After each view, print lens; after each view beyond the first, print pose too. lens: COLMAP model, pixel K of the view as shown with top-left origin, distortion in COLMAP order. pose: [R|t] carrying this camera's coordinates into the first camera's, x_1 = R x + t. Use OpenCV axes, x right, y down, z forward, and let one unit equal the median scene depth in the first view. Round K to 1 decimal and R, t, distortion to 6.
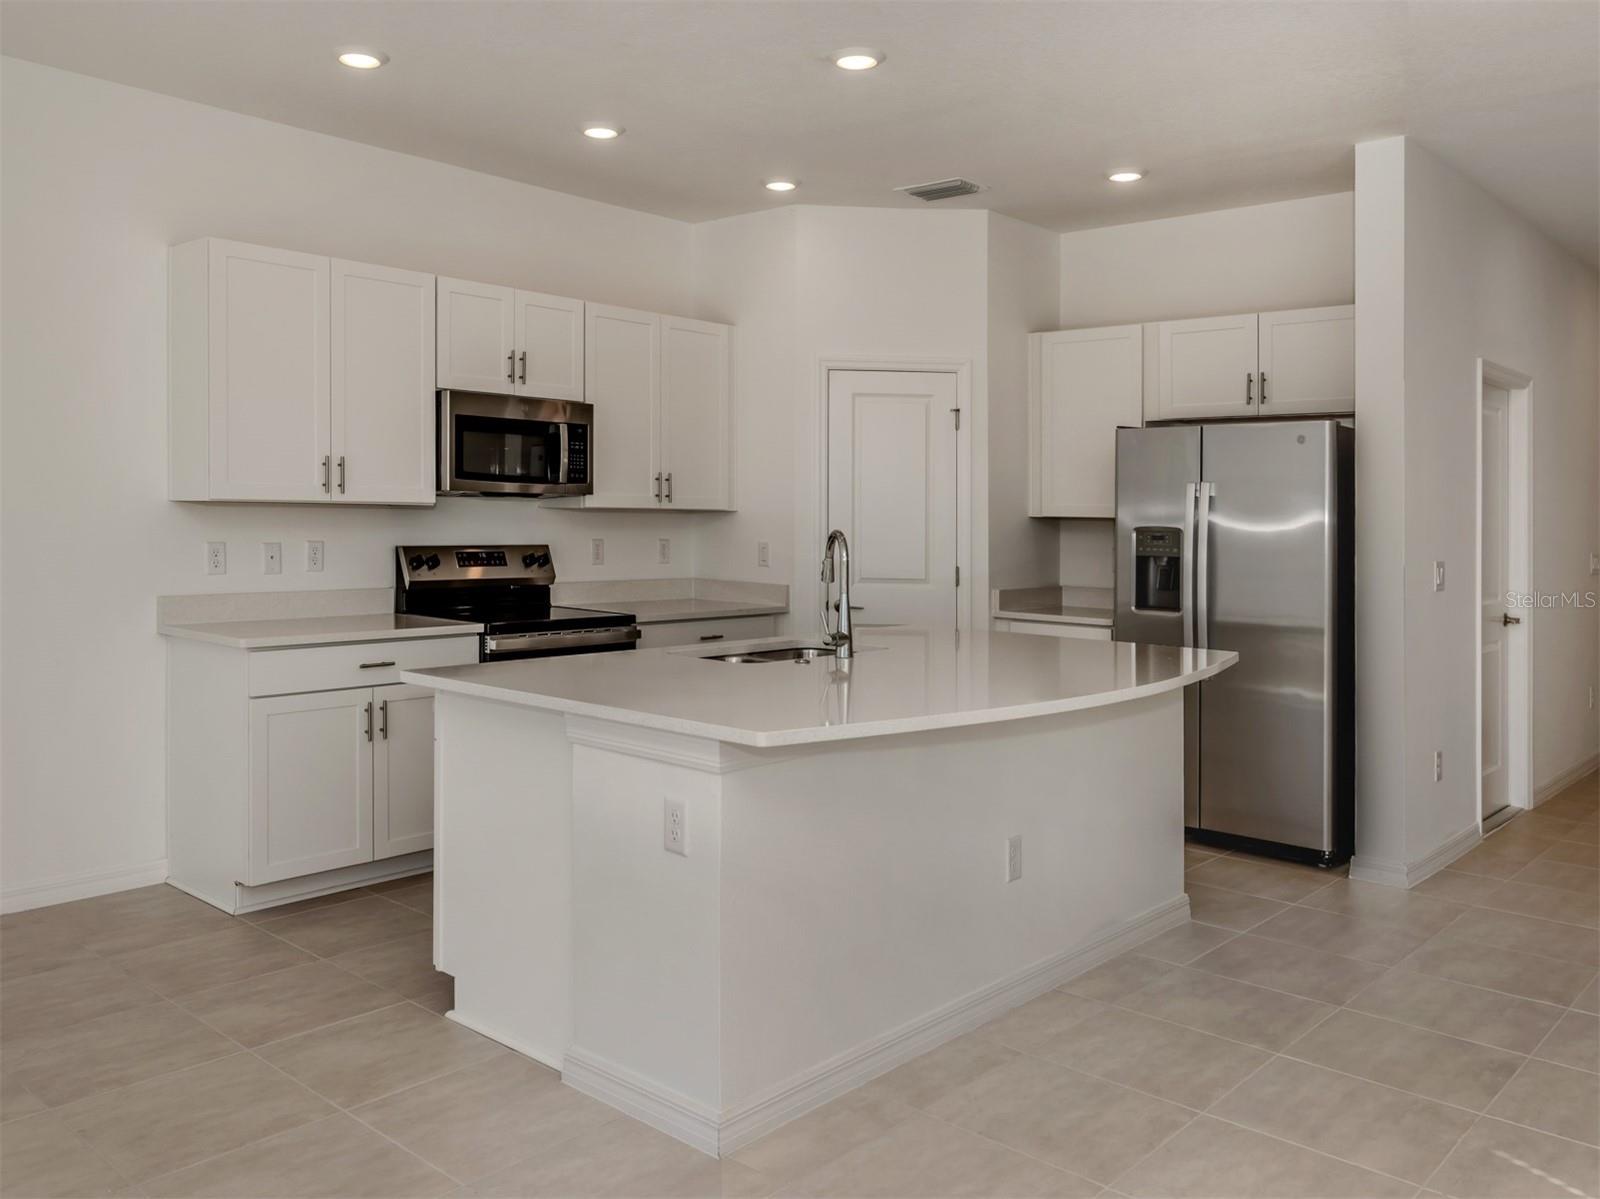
lens RADIAL K [[1266.6, 0, 798.9], [0, 1266.6, 524.1], [0, 0, 1]] dist [0.003042, 0.002360]
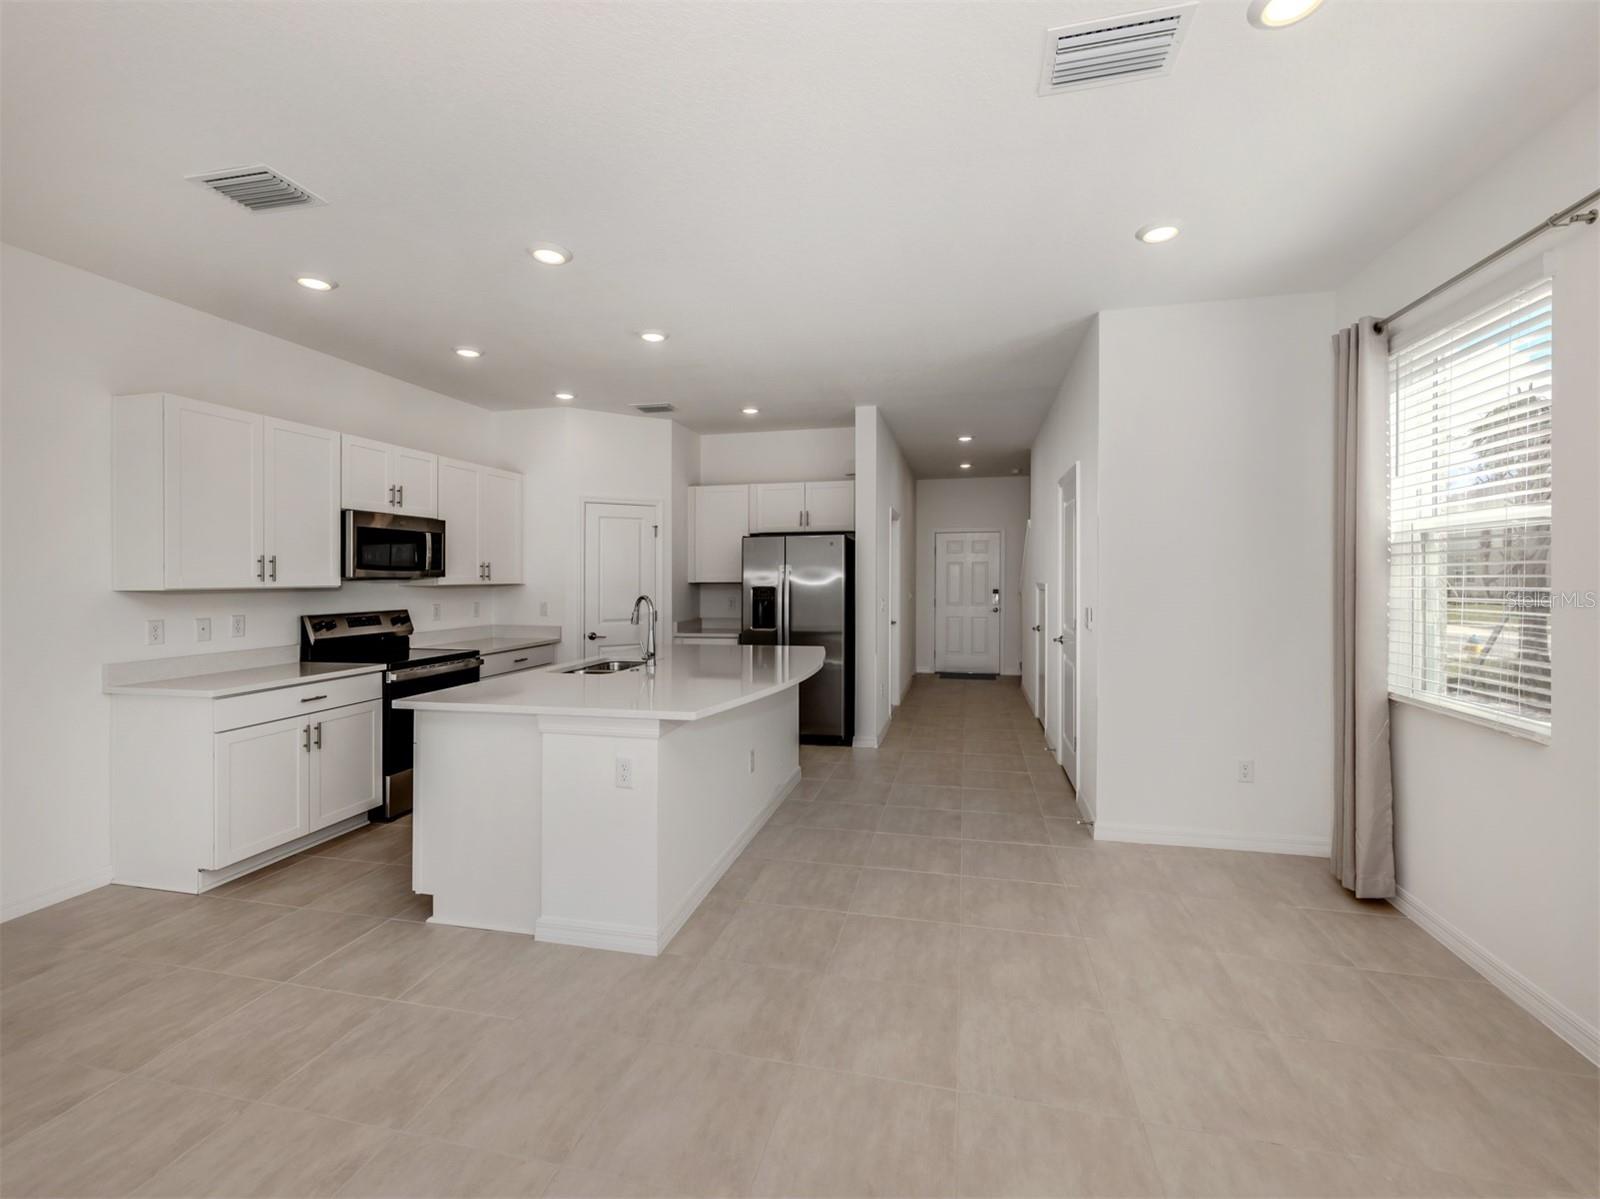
lens RADIAL K [[666.4, 0, 802.6], [0, 666.4, 581.5], [0, 0, 1]] dist [0.001082, -0.000550]
pose [[0.873901, -0.026507, 0.485380, -0.186251], [0.026002, 0.999632, 0.007775, -0.013126], [-0.485407, 0.005826, 0.874269, 0.049856]]
